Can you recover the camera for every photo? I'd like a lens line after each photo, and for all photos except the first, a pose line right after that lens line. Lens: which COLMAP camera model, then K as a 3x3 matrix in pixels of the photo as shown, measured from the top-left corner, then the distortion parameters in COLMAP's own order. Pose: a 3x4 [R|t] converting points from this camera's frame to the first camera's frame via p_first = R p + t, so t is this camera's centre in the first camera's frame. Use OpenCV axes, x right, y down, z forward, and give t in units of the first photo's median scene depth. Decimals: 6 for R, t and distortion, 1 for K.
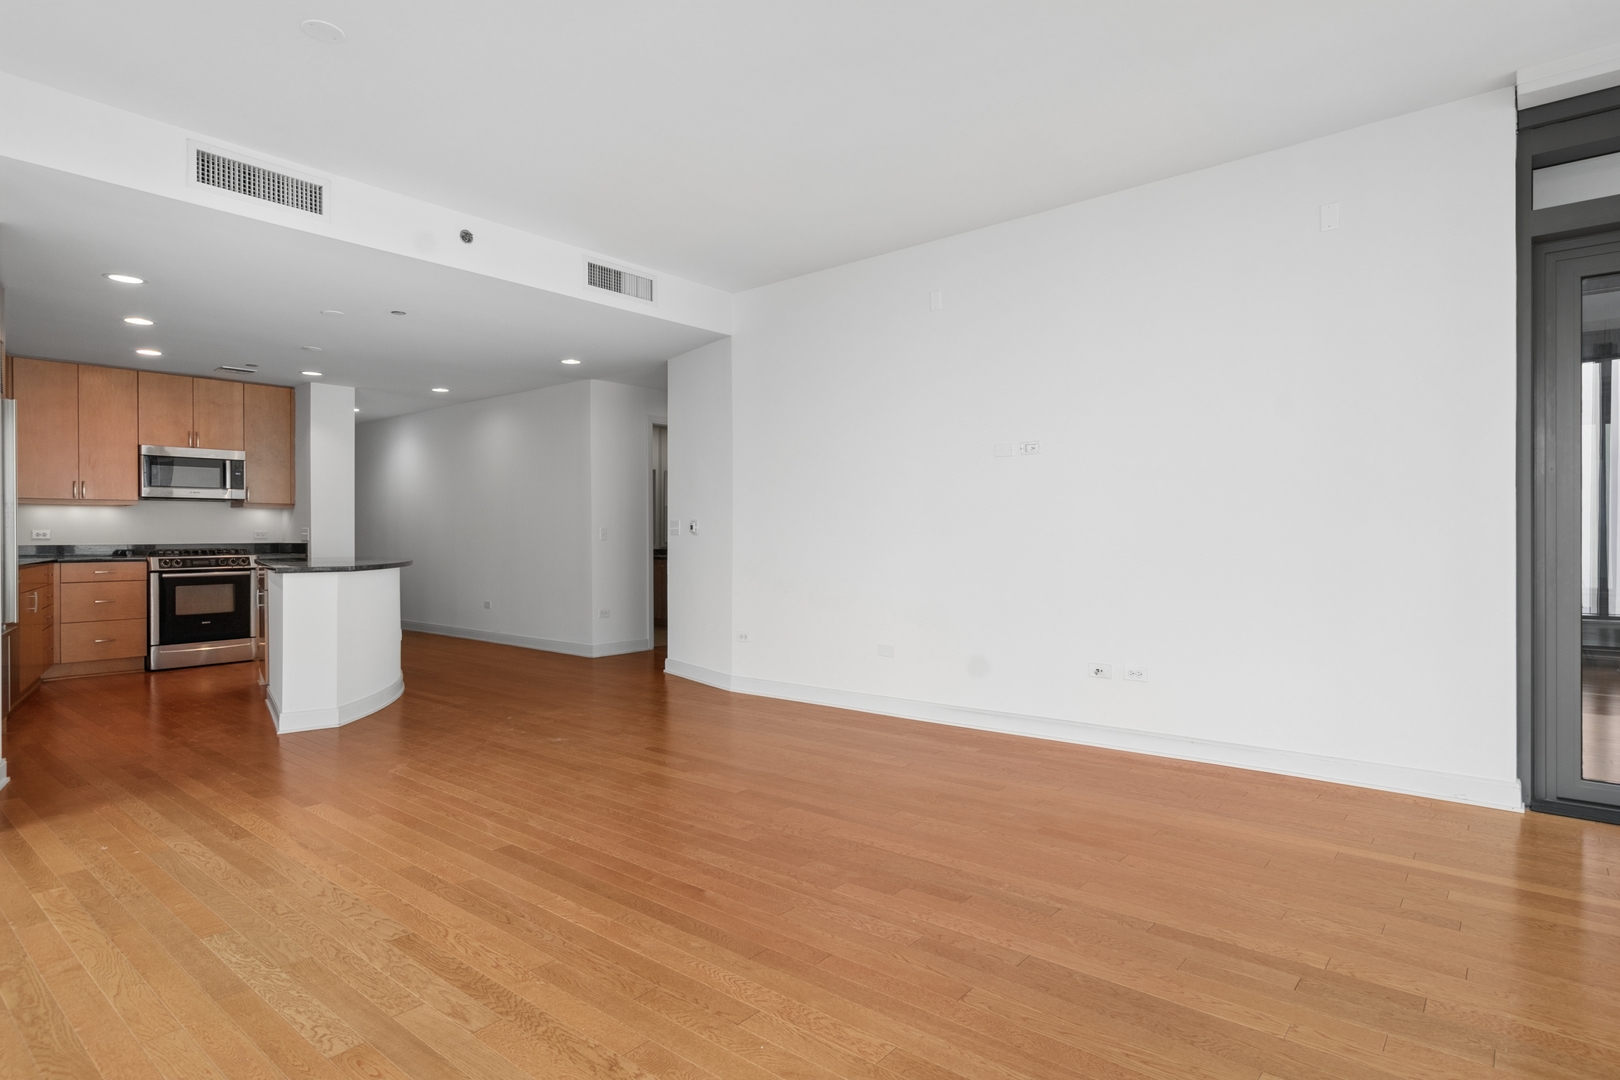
lens RADIAL K [[869.5, 0, 802.6], [0, 869.5, 536.2], [0, 0, 1]] dist [0.002754, 0.000750]
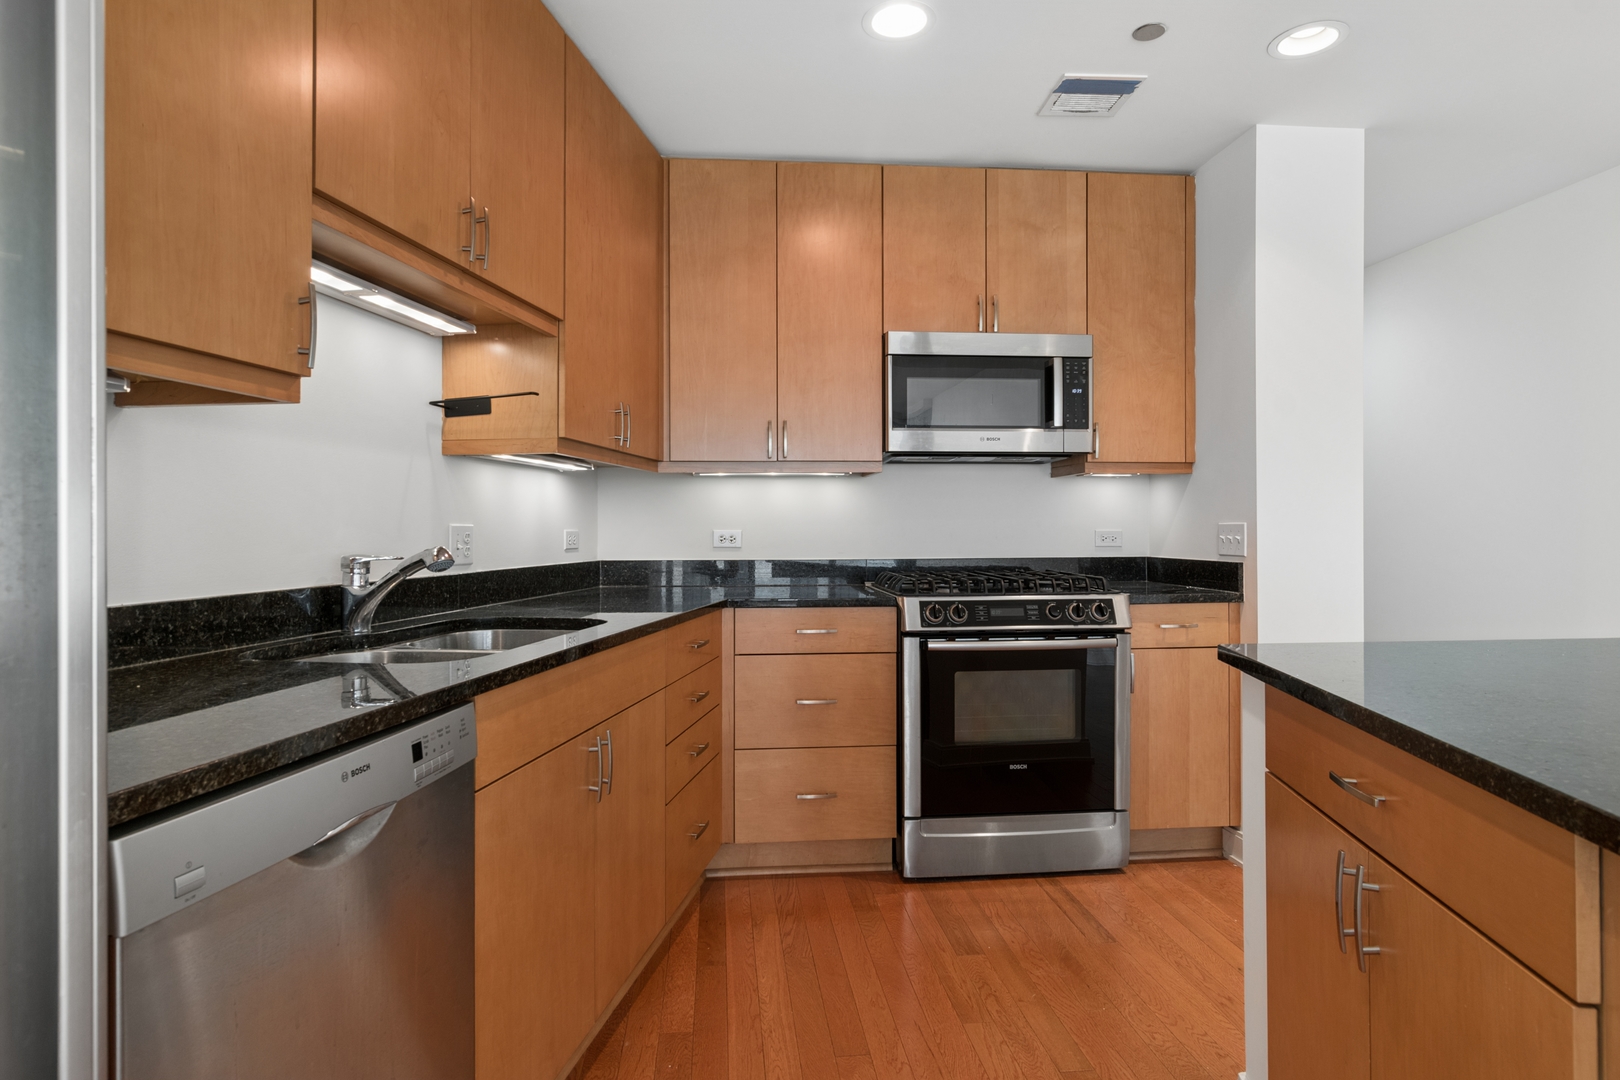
lens RADIAL K [[869.5, 0, 802.6], [0, 869.5, 536.2], [0, 0, 1]] dist [0.002754, 0.000750]
pose [[0.716041, 0.010427, -0.697980, -0.492158], [0.001730, 0.999859, 0.016712, -0.011092], [0.698056, -0.013173, 0.715922, 0.666975]]
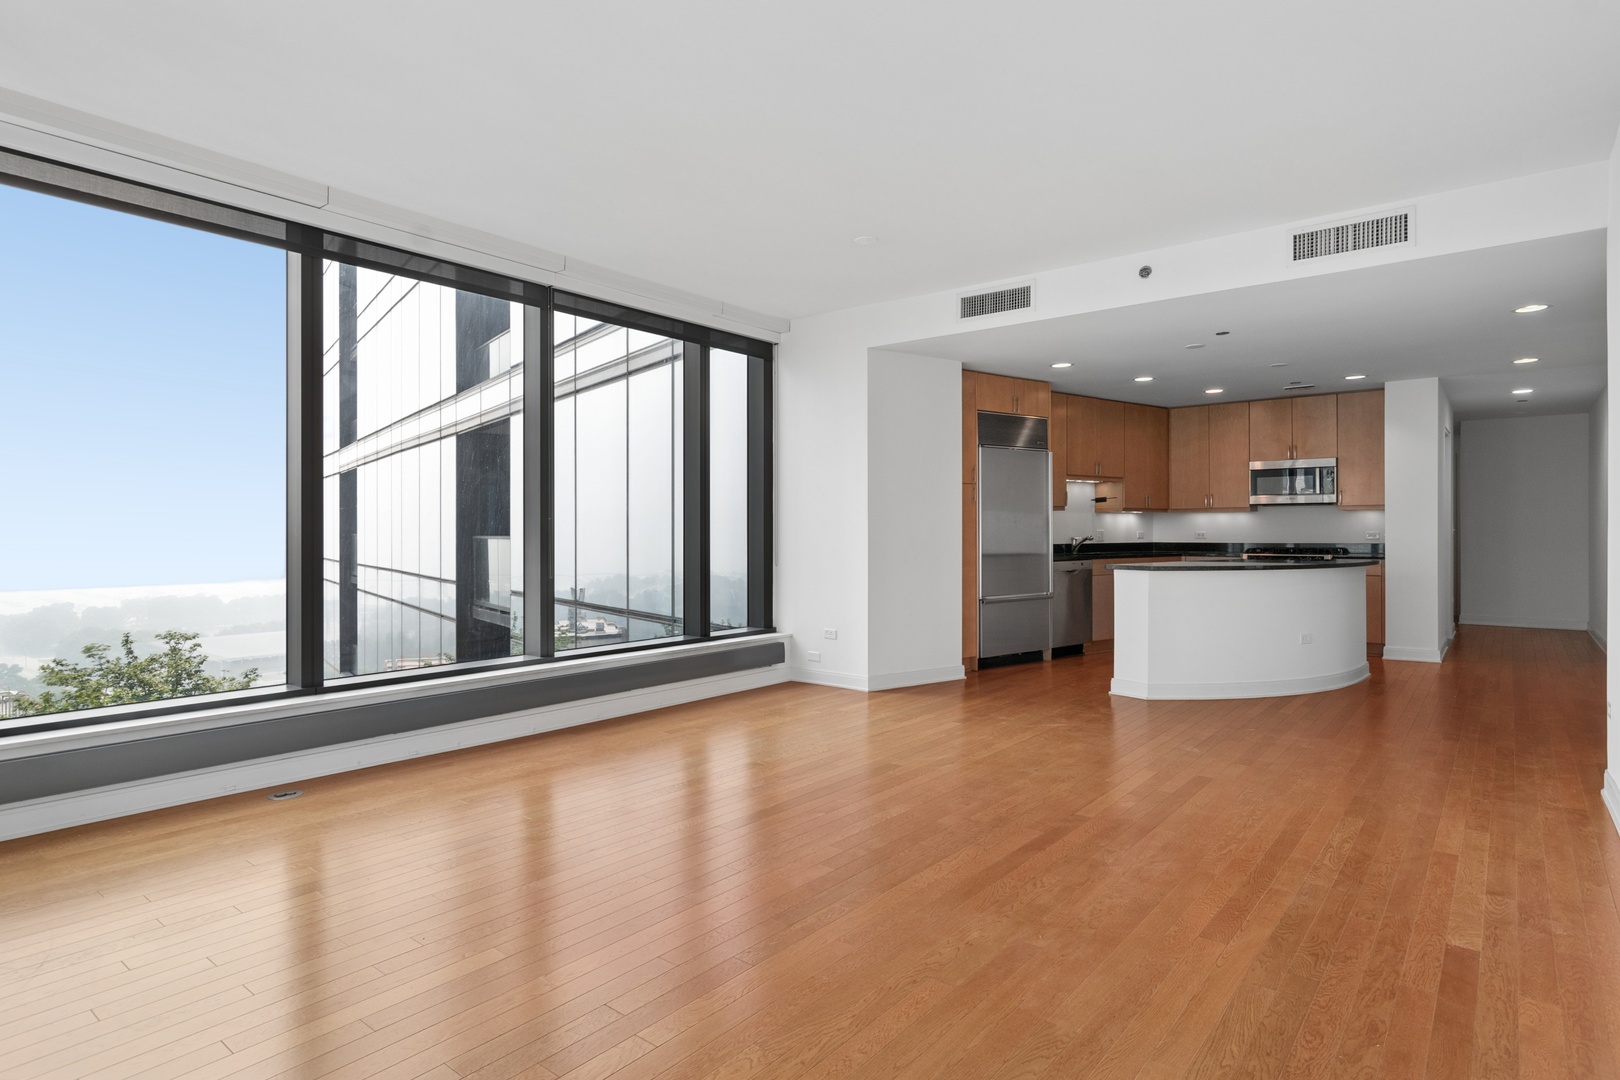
lens RADIAL K [[869.5, 0, 802.6], [0, 869.5, 536.2], [0, 0, 1]] dist [0.002754, 0.000750]
pose [[0.016954, 0.008421, -0.999821, 0.461615], [0.002967, 0.999960, 0.008473, -0.012730], [0.999852, -0.003110, 0.016928, 0.352425]]
